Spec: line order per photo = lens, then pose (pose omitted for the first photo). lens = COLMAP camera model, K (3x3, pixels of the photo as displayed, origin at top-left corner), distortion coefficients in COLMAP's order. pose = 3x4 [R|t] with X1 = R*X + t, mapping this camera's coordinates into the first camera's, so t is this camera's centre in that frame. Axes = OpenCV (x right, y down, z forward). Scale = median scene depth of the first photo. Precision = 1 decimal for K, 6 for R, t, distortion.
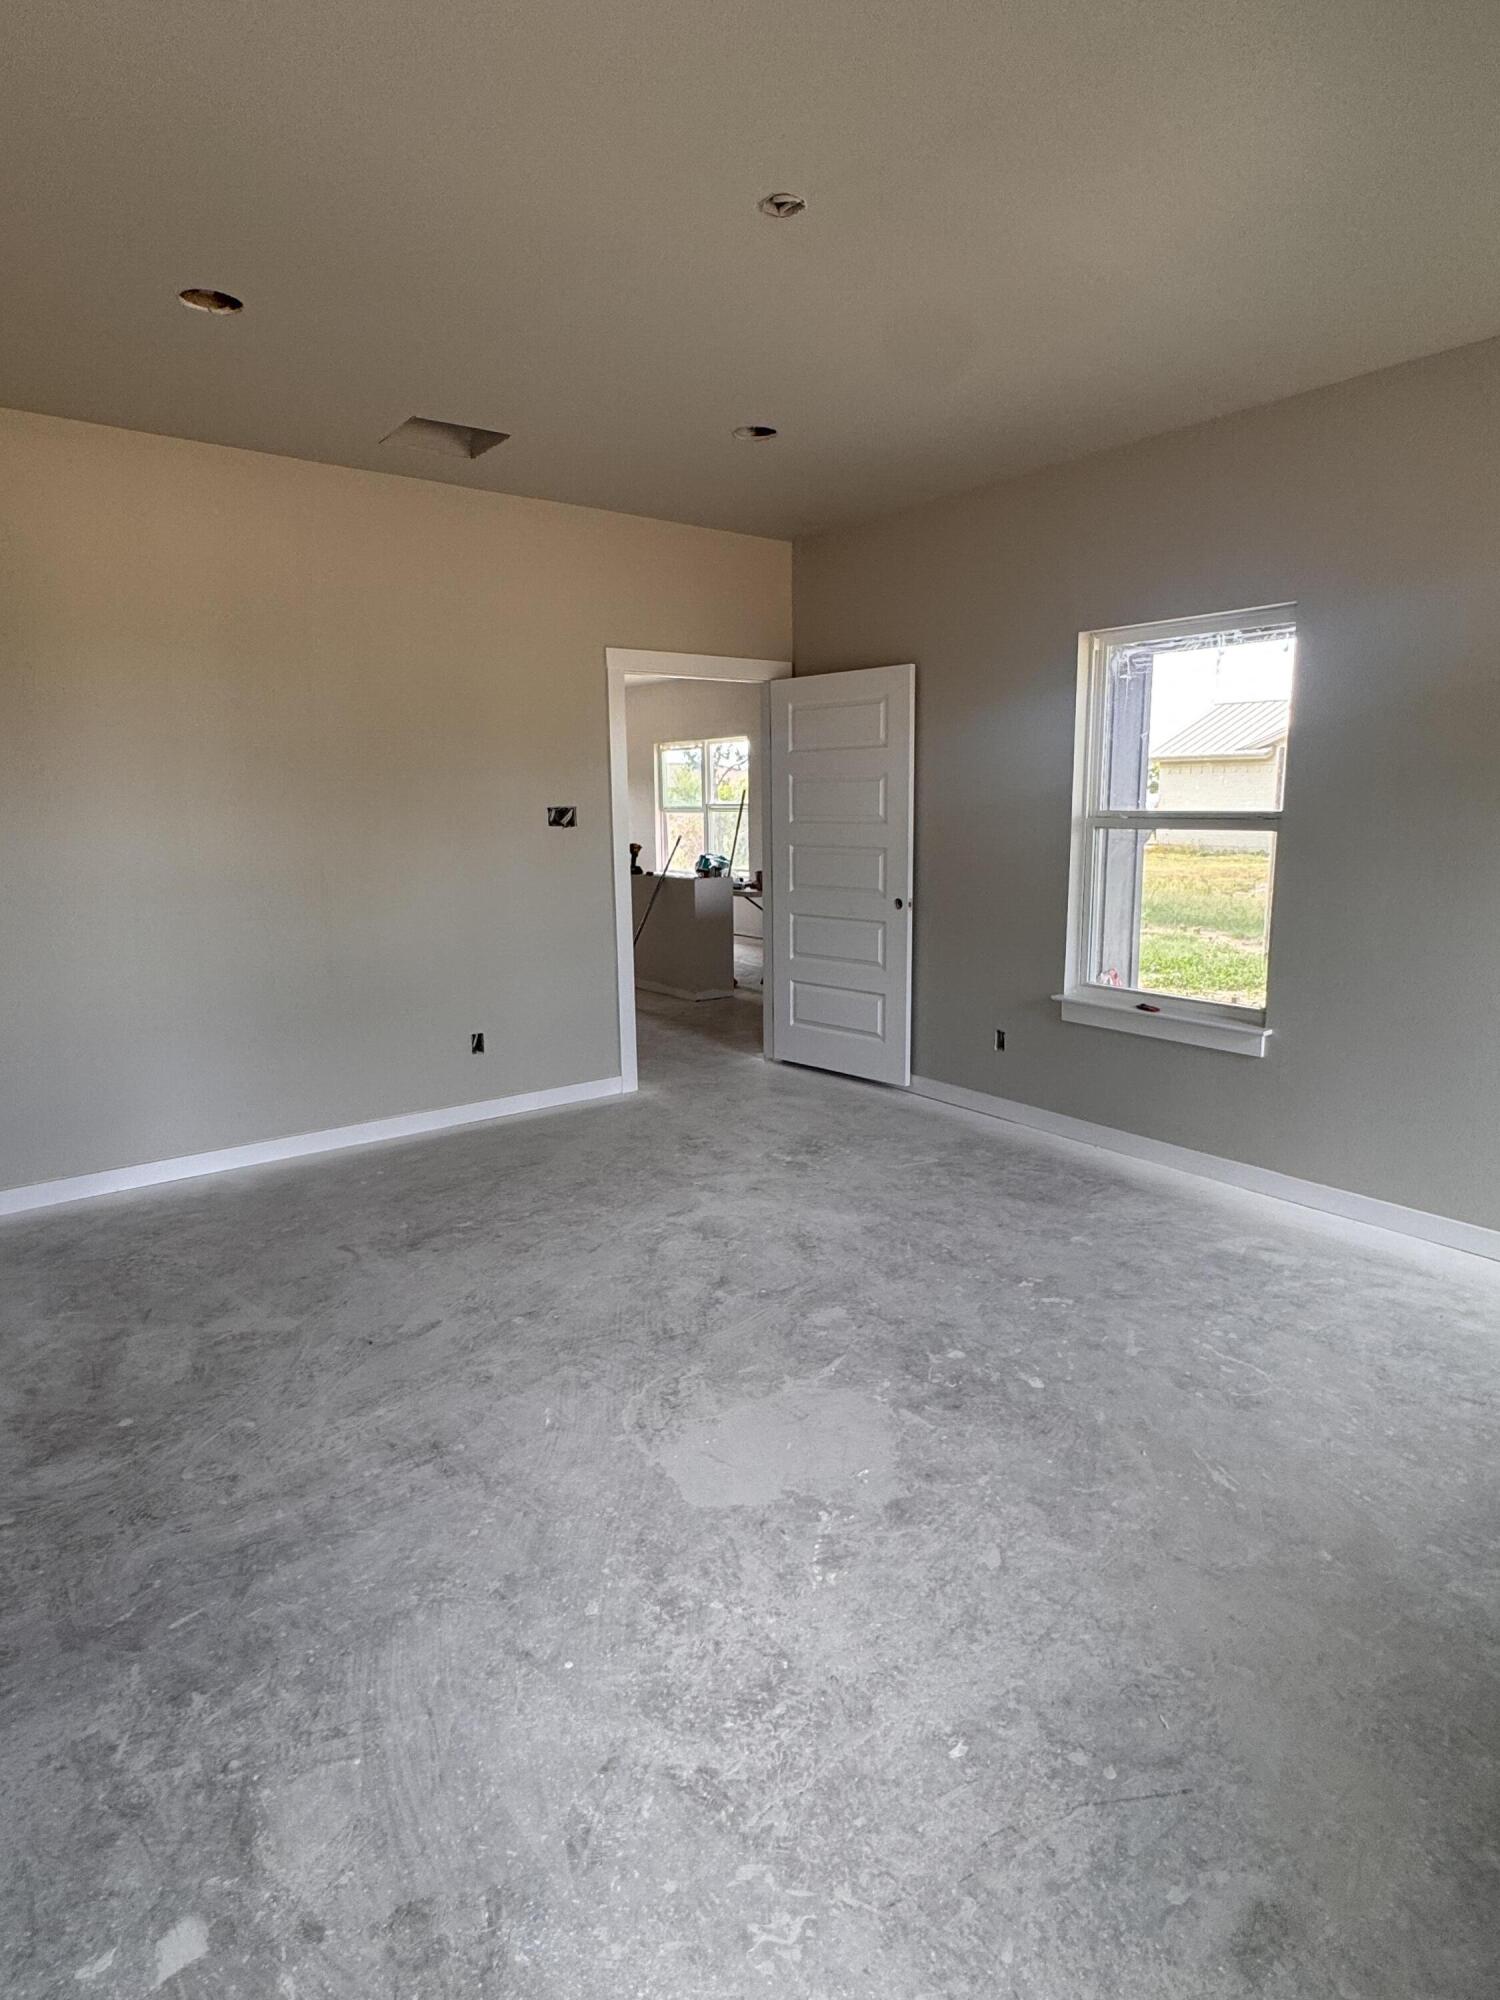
lens RADIAL K [[1098.4, 0, 750.0], [0, 1098.4, 1000.0], [0, 0, 1]] dist [0.003074, -0.001122]
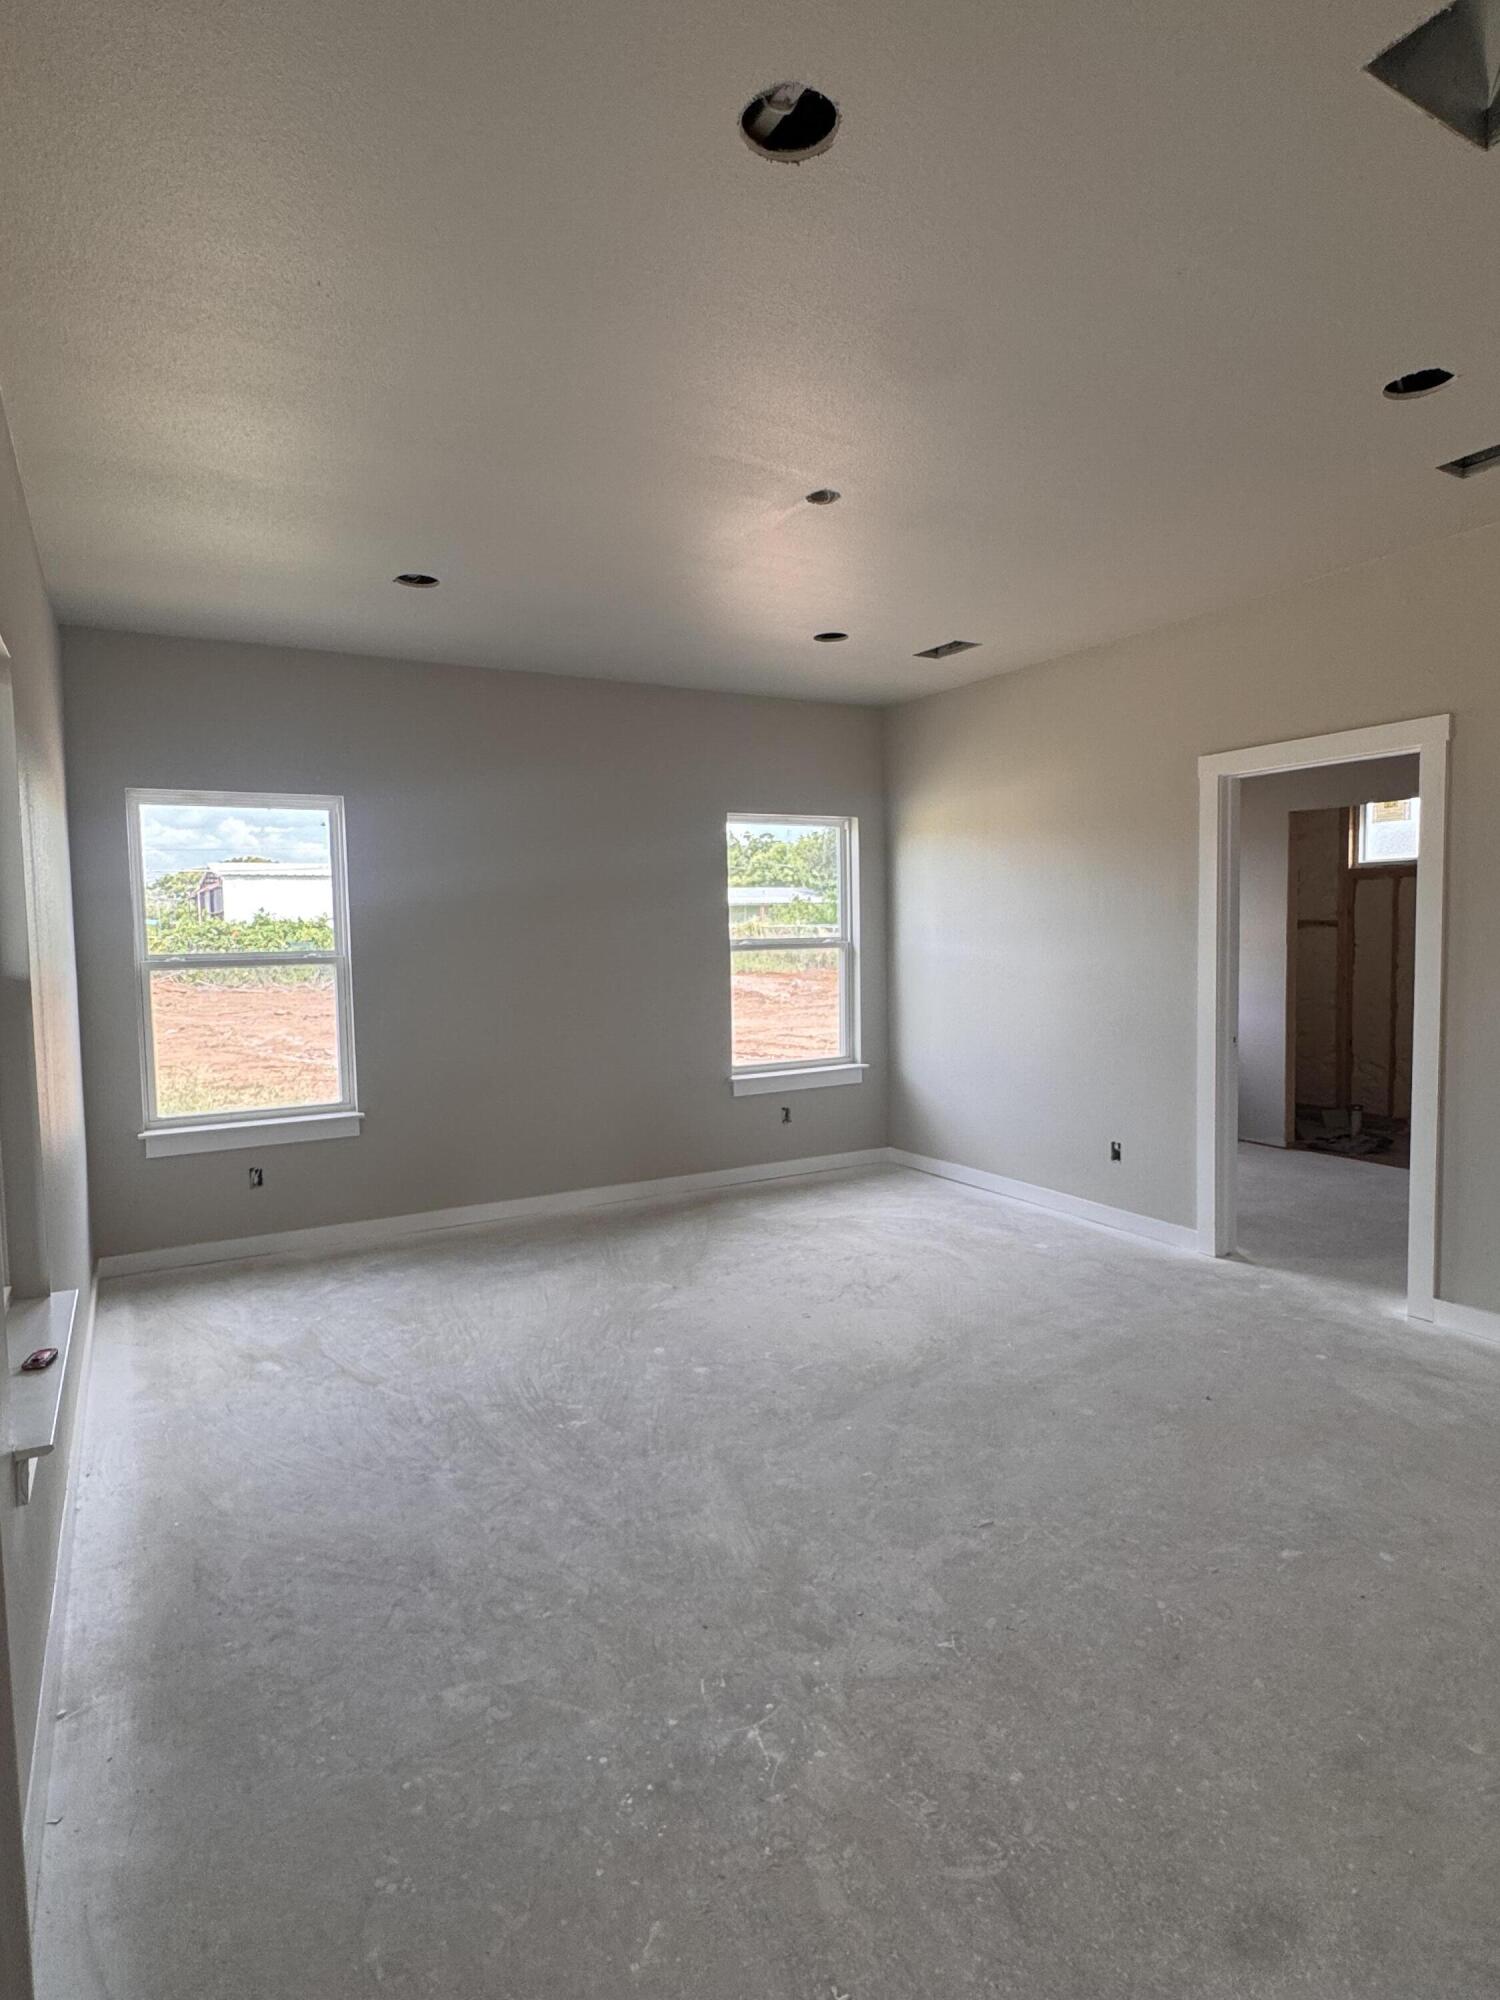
lens RADIAL K [[1098.4, 0, 750.0], [0, 1098.4, 1000.0], [0, 0, 1]] dist [0.003074, -0.001122]
pose [[-0.990280, 0.023249, 0.137129, -0.033904], [0.056644, 0.967878, 0.244957, -0.270418], [-0.127029, 0.250344, -0.959787, 1.457931]]
